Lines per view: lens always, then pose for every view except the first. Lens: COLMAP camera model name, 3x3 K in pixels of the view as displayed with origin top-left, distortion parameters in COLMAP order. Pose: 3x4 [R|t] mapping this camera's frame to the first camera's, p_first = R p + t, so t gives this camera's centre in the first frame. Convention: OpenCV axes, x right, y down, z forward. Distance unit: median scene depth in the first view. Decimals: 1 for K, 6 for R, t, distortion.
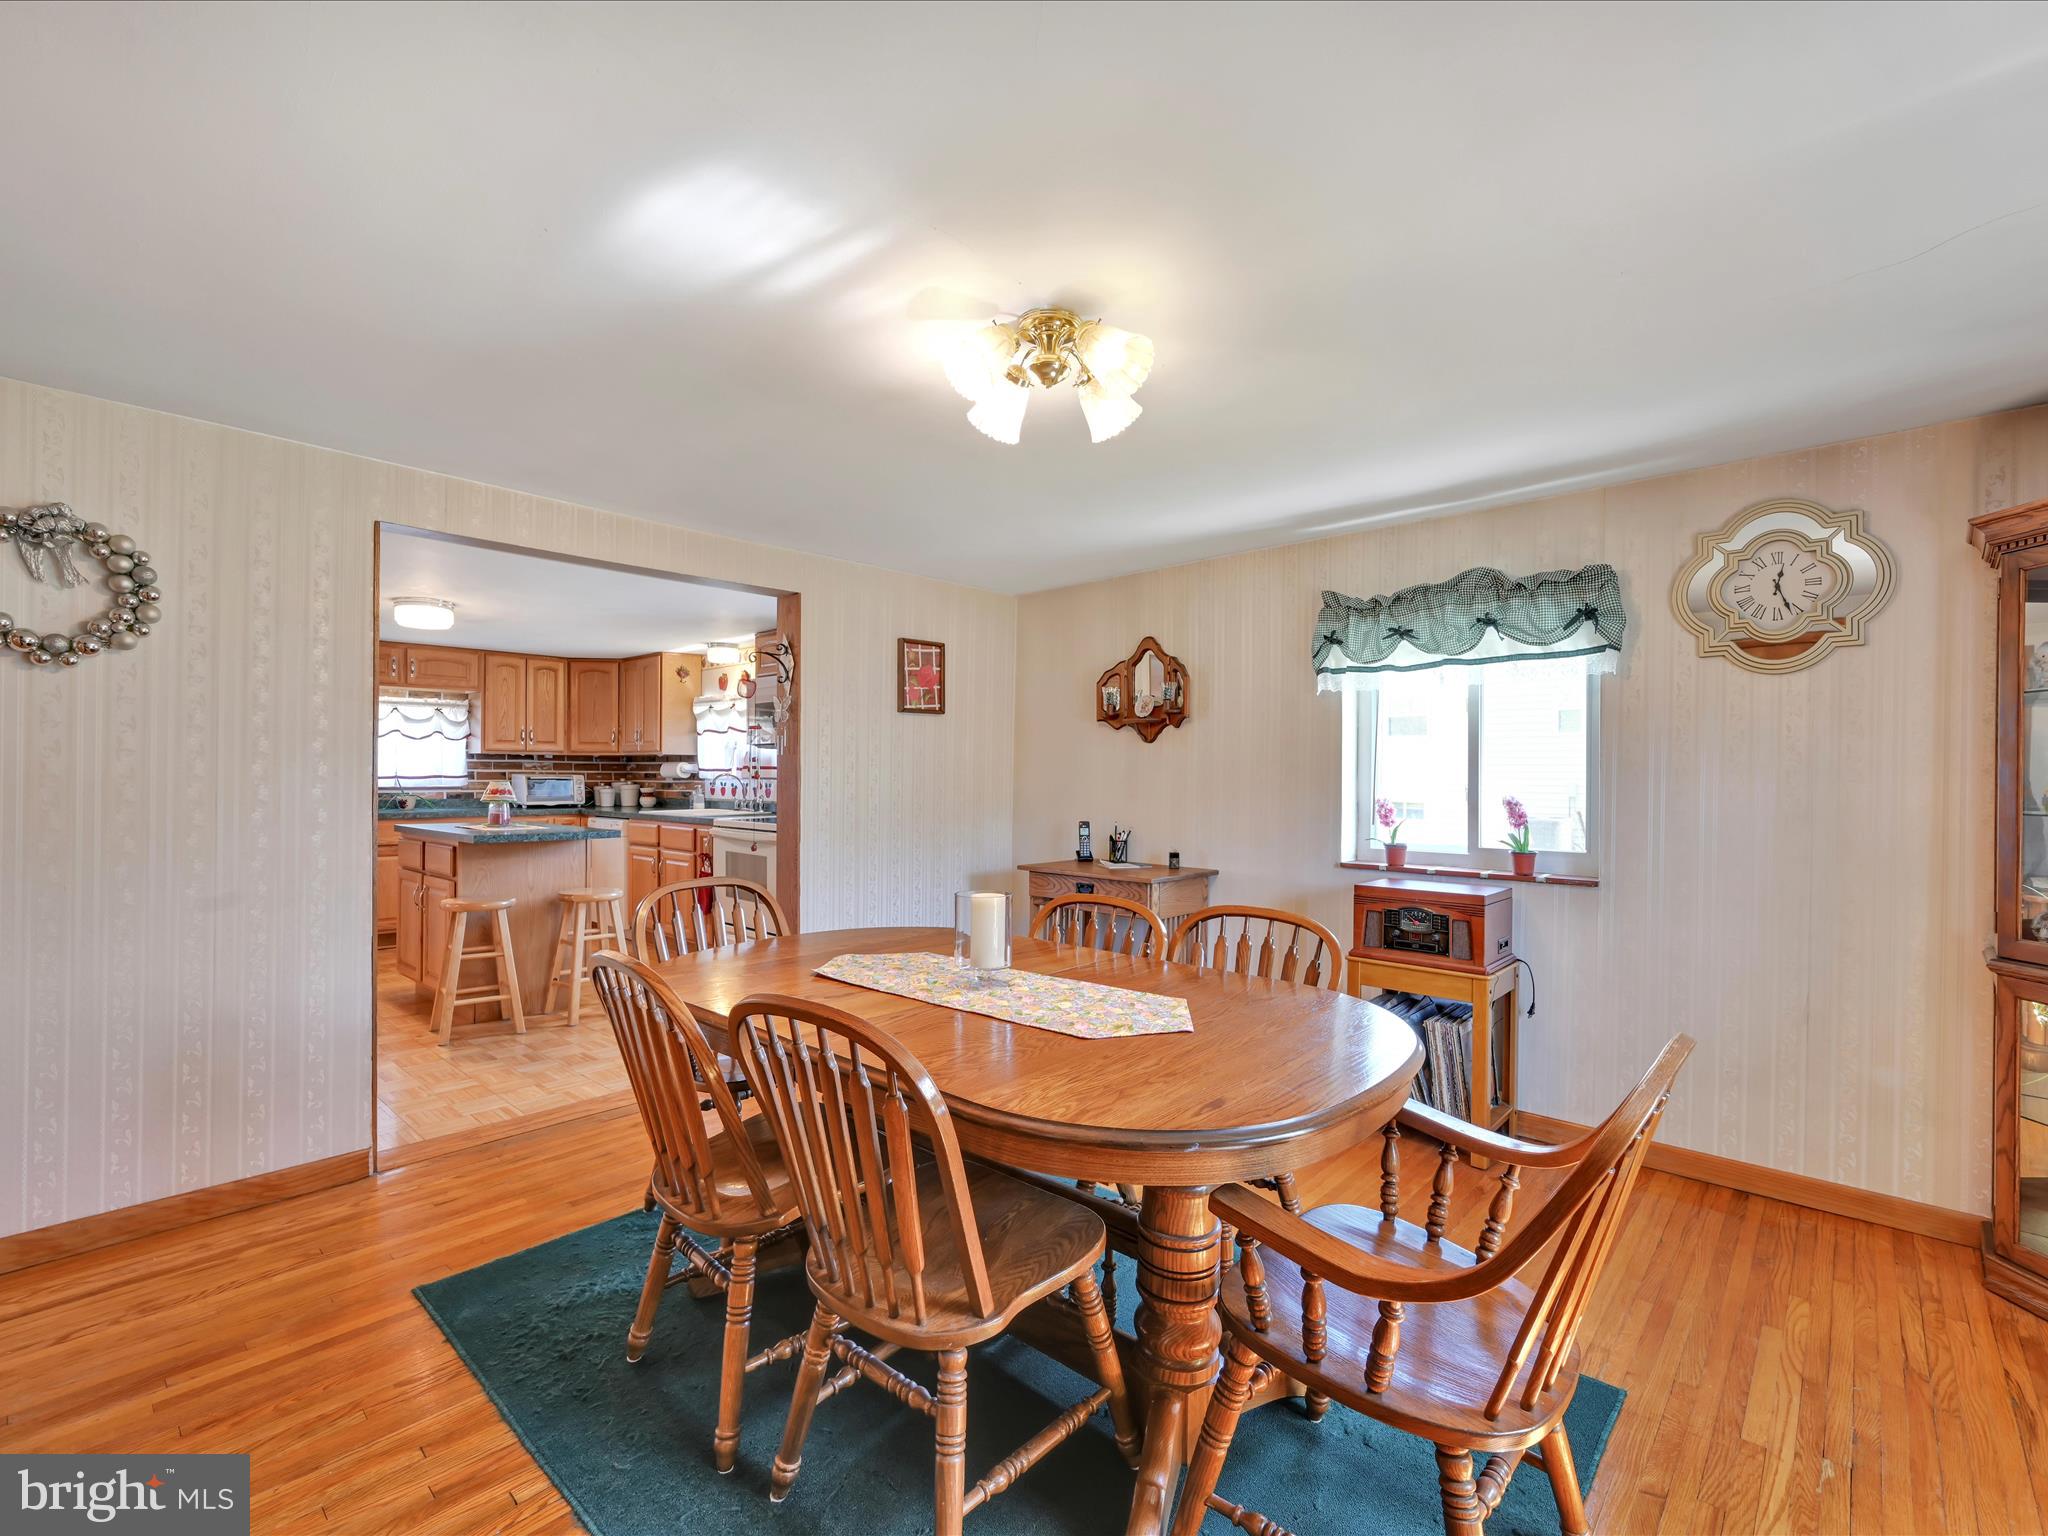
lens RADIAL K [[933.9, 0, 1030.2], [0, 933.9, 772.0], [0, 0, 1]] dist [-0.000630, 0.000548]
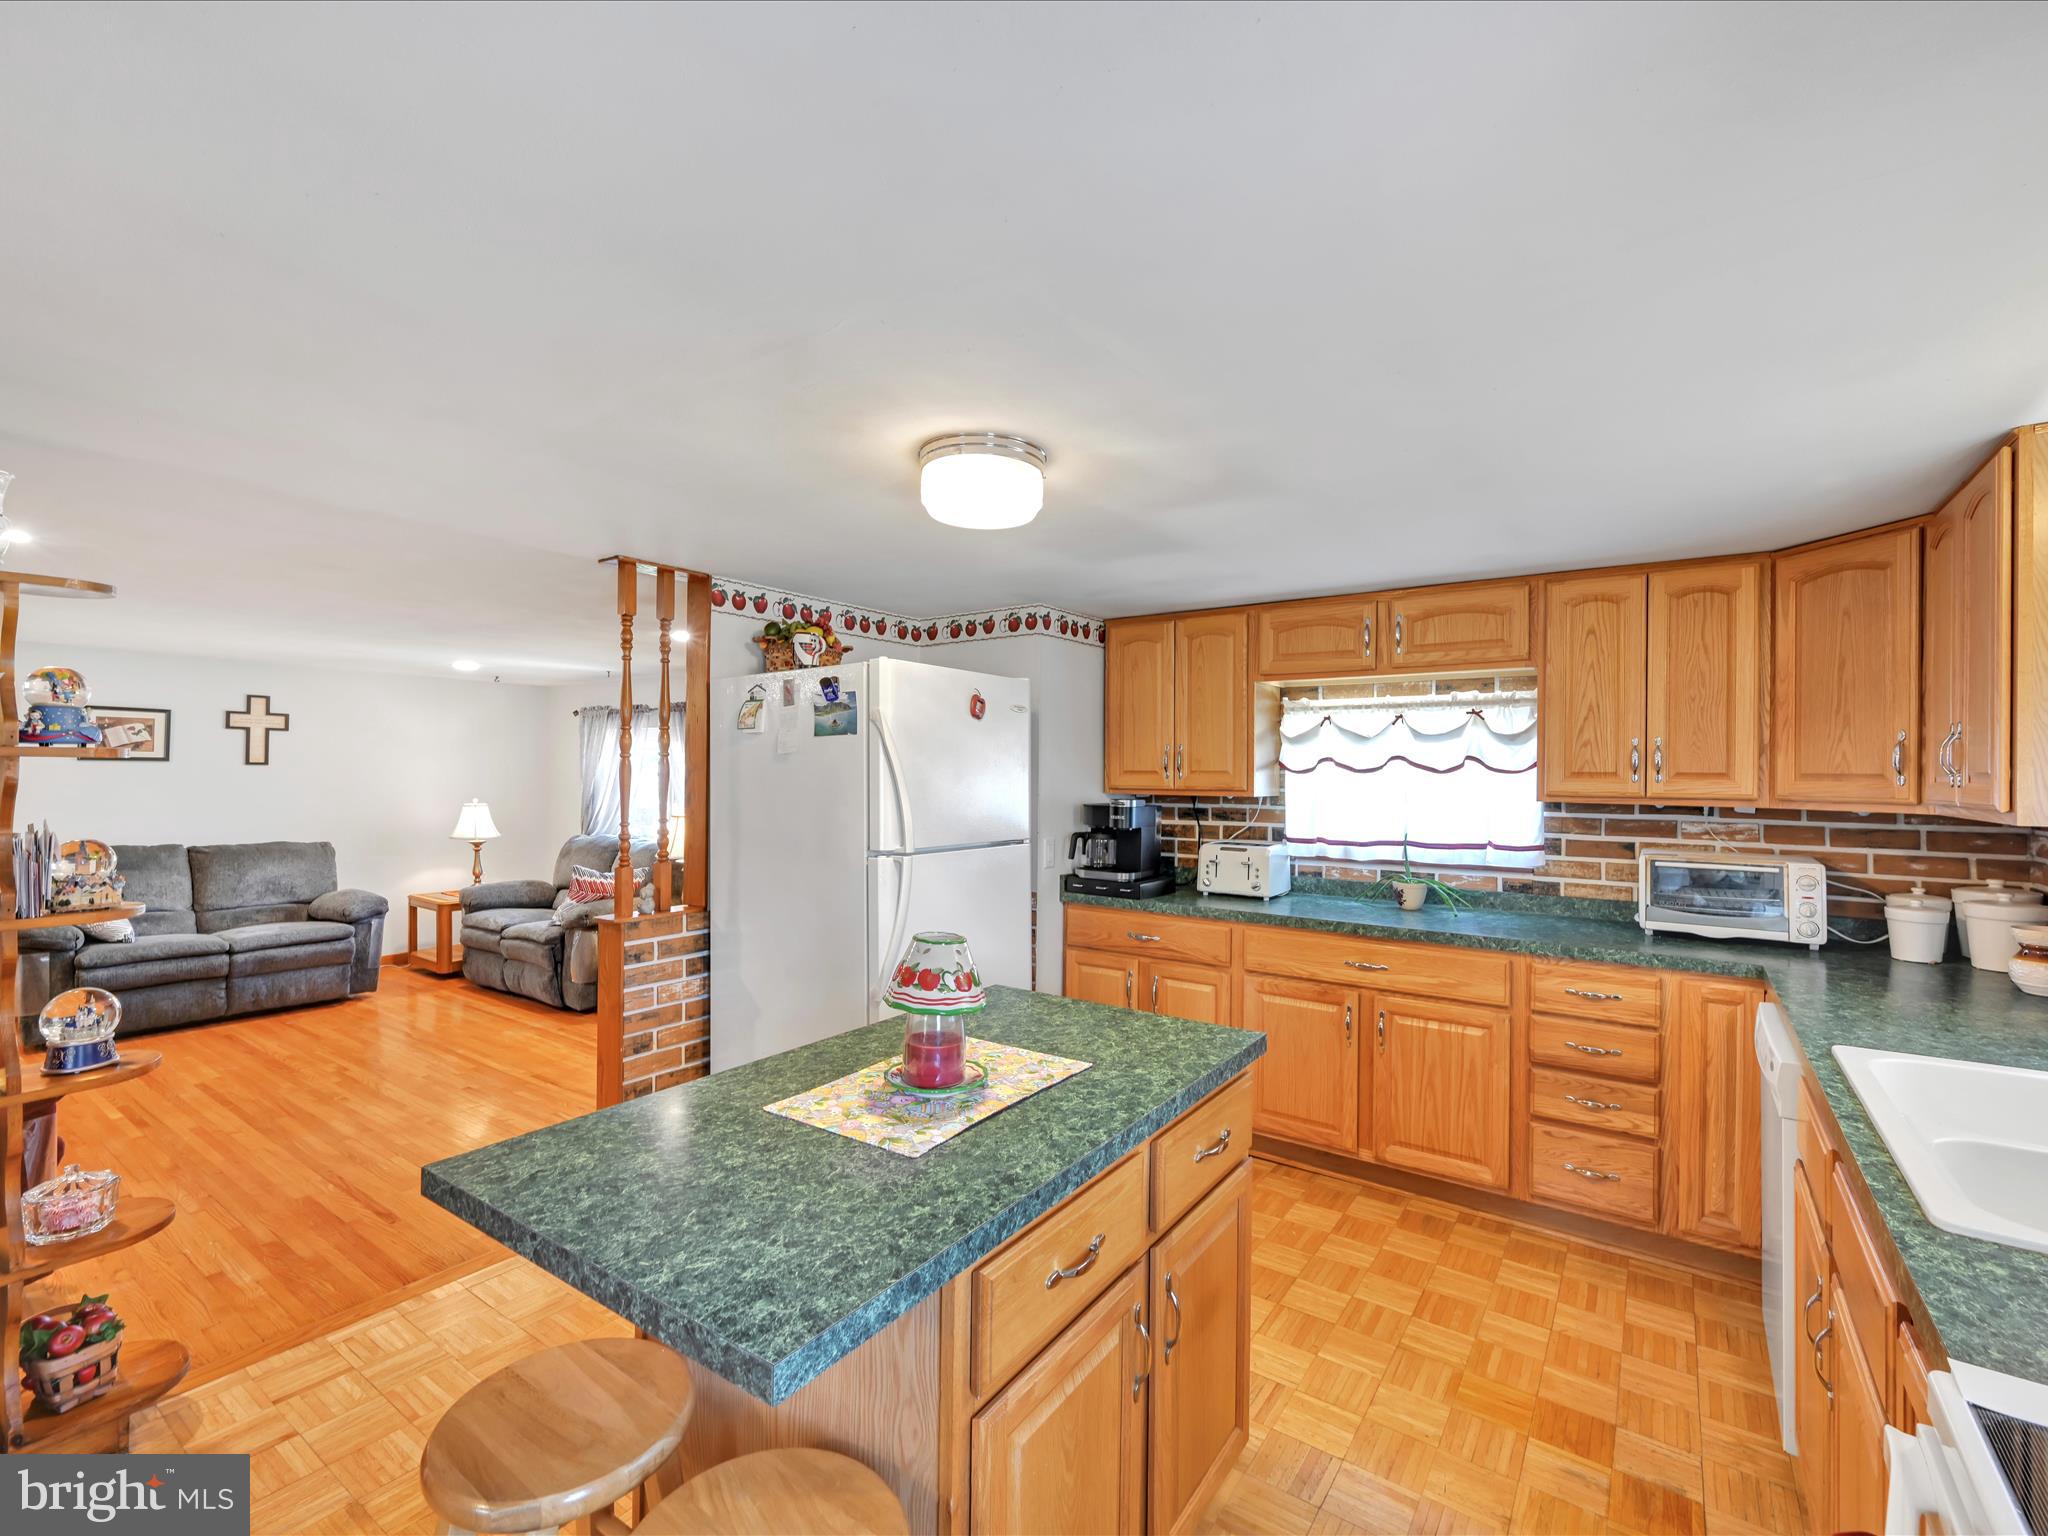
lens RADIAL K [[933.9, 0, 1055.6], [0, 933.9, 765.4], [0, 0, 1]] dist [-0.000630, 0.000548]
pose [[0.115225, -0.012023, -0.993267, -0.160764], [-0.011684, 0.999841, -0.013458, -0.028300], [0.993271, 0.013156, 0.115066, 0.700902]]
